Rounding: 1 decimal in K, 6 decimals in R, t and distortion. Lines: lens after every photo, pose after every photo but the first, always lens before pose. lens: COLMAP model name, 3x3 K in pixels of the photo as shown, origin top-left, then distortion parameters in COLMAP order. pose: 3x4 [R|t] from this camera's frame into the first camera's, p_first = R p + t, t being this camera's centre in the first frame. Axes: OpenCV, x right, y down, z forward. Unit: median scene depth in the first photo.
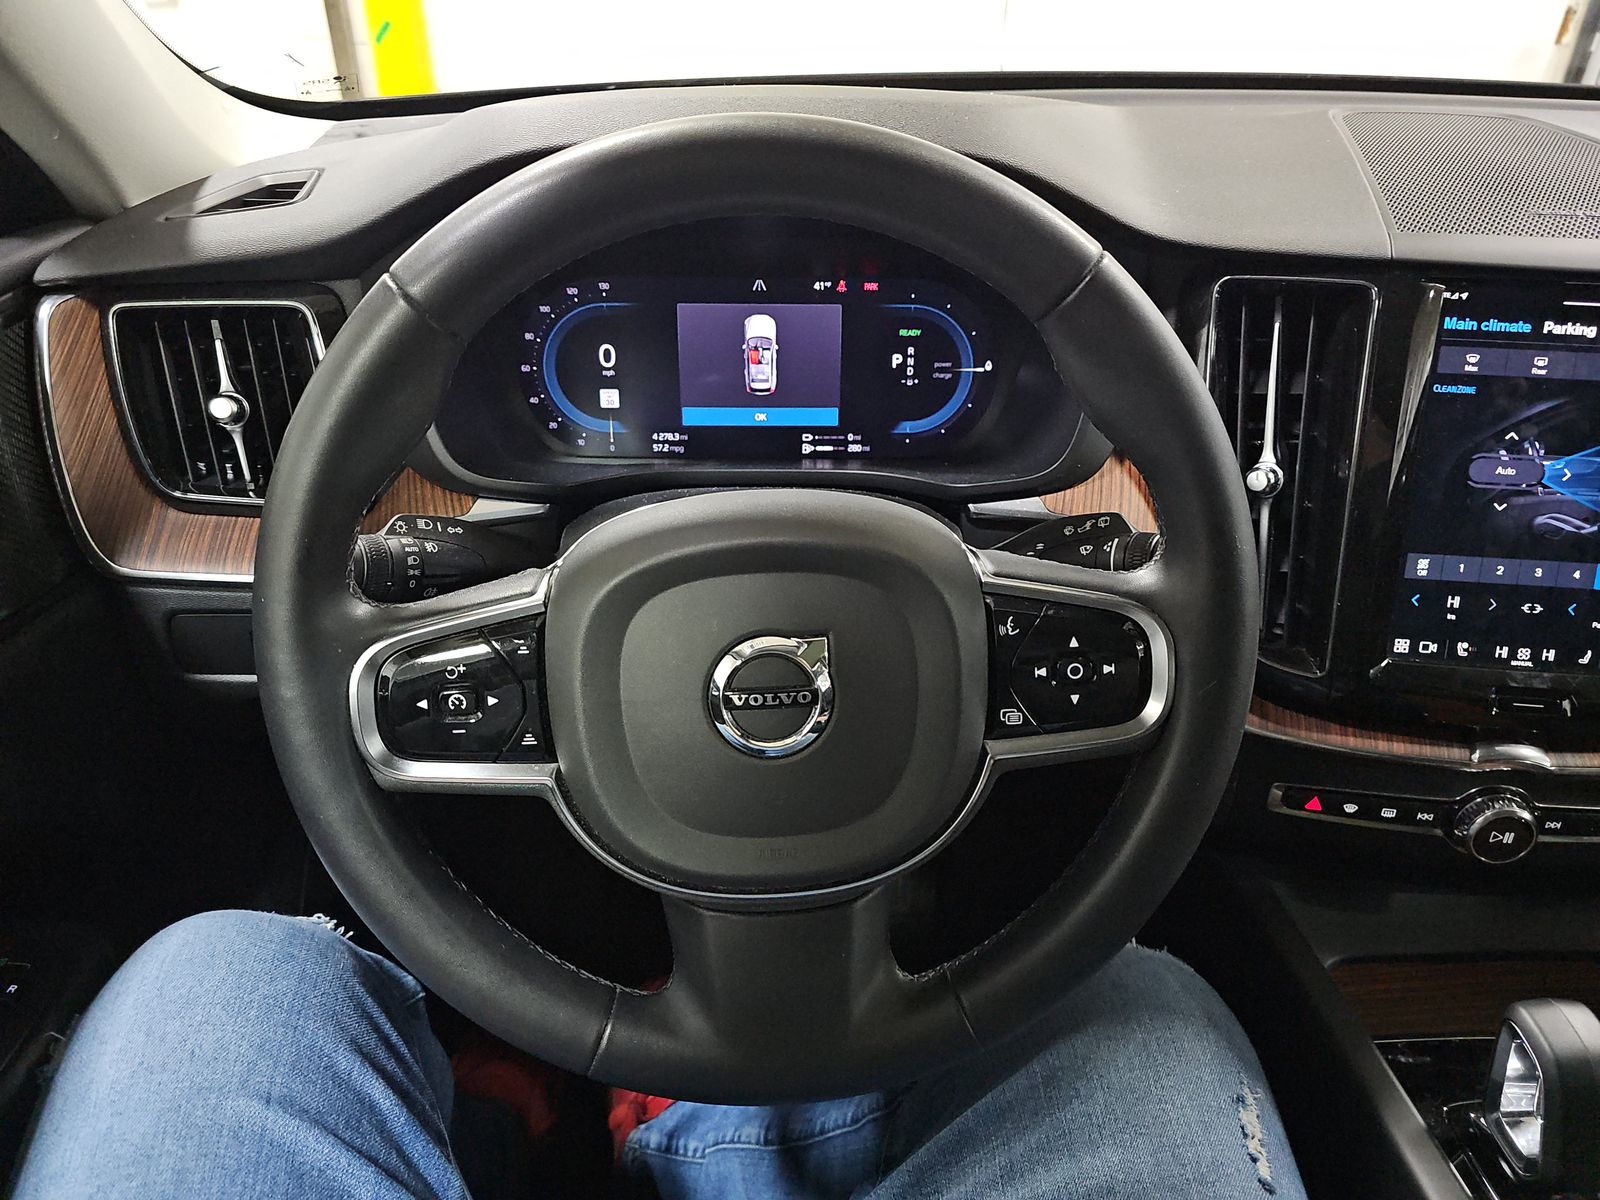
lens RADIAL K [[1083.6, 0, 810.6], [0, 1083.6, 598.9], [0, 0, 1]] dist [0.059612, -0.052054]
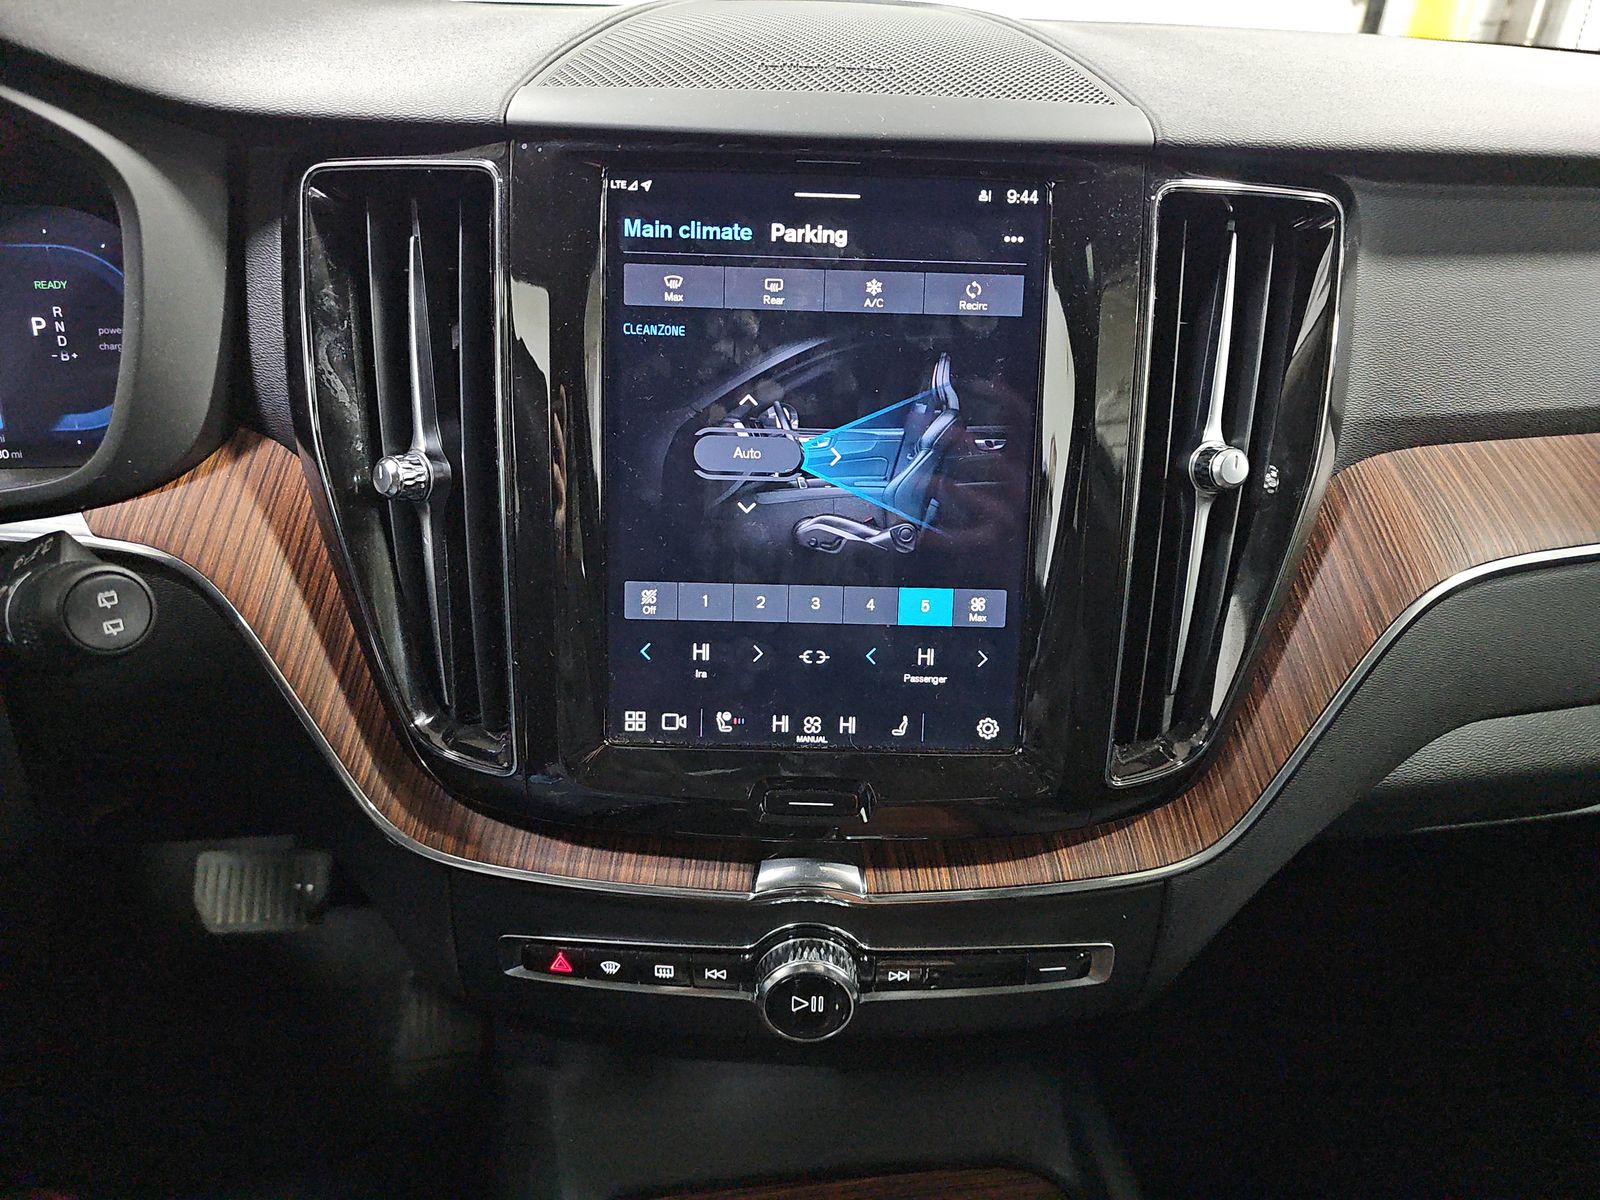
lens RADIAL K [[1083.6, 0, 789.5], [0, 1083.6, 607.0], [0, 0, 1]] dist [0.059612, -0.052054]
pose [[0.997058, -0.036805, 0.067236, 0.592204], [0.039279, 0.998585, -0.035851, 0.000981], [-0.065822, 0.038386, 0.997093, 0.338831]]
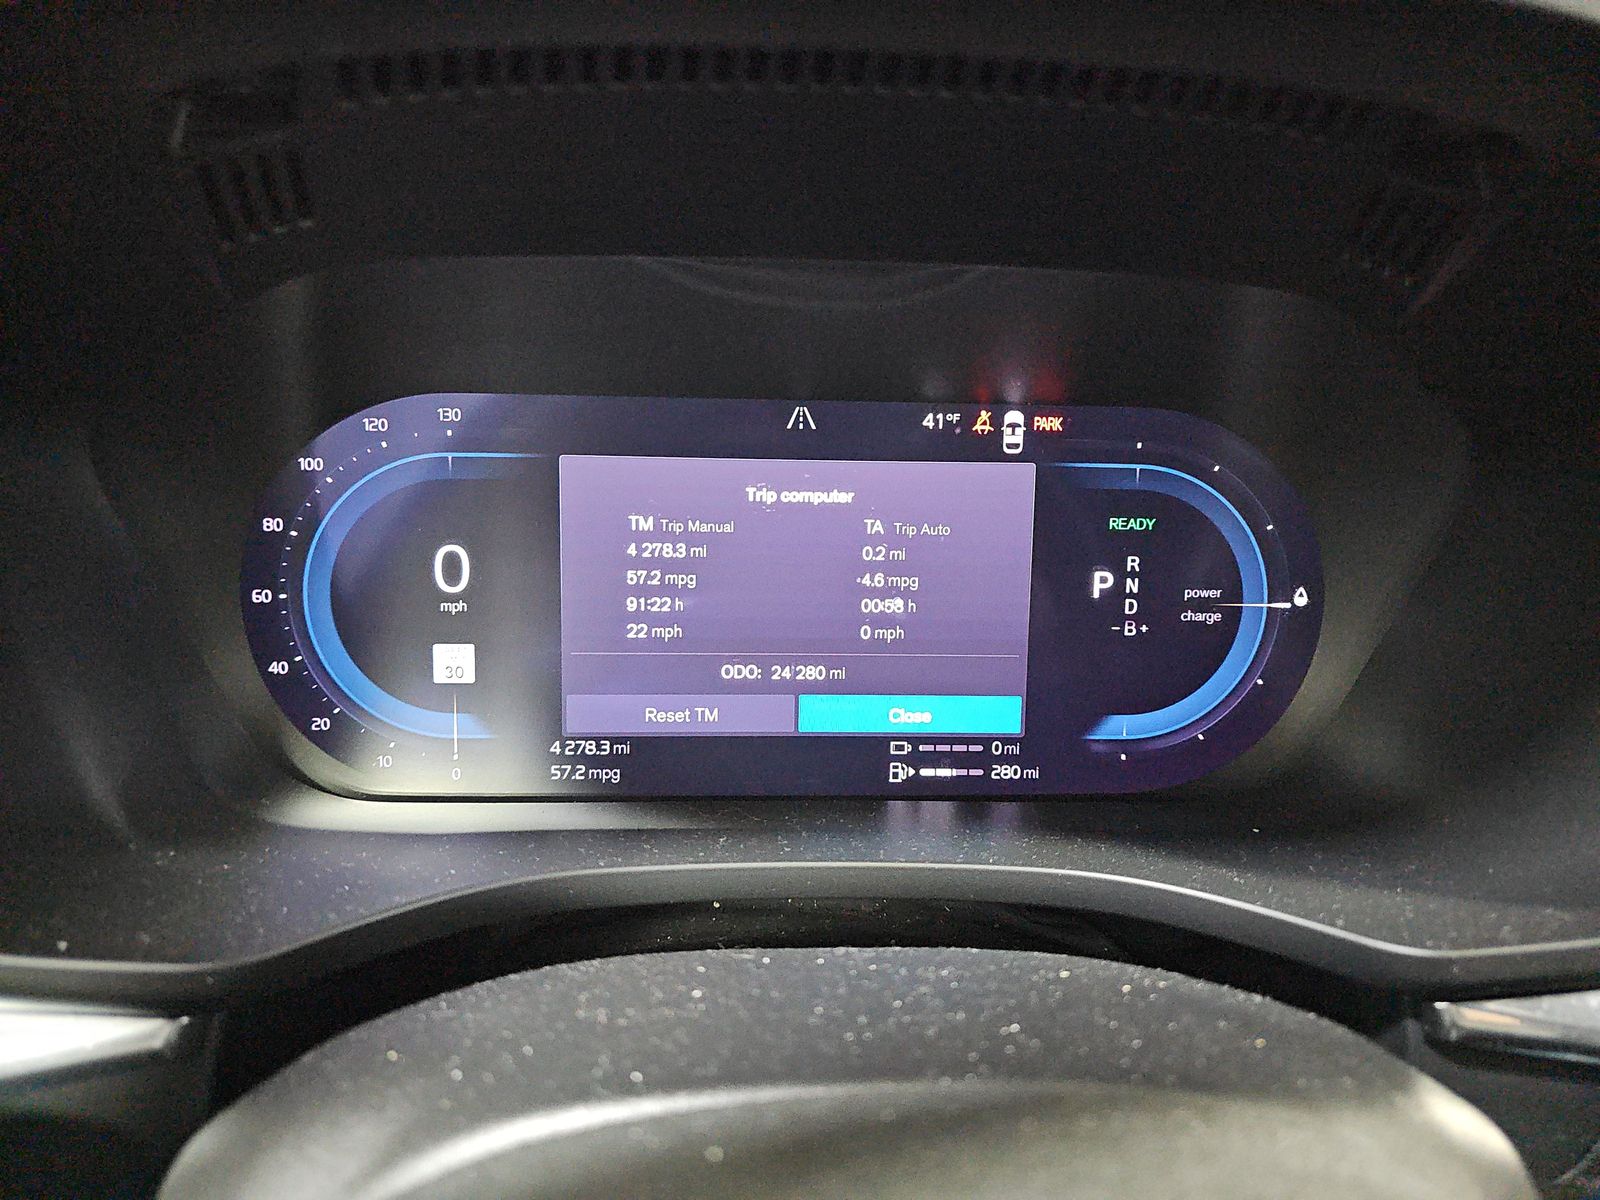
lens RADIAL K [[1083.6, 0, 799.3], [0, 1083.6, 593.7], [0, 0, 1]] dist [0.059612, -0.052054]
pose [[0.999863, 0.008337, 0.014327, -0.062159], [-0.005692, 0.984438, -0.175642, -0.161075], [-0.015568, 0.175536, 0.984350, 0.666012]]
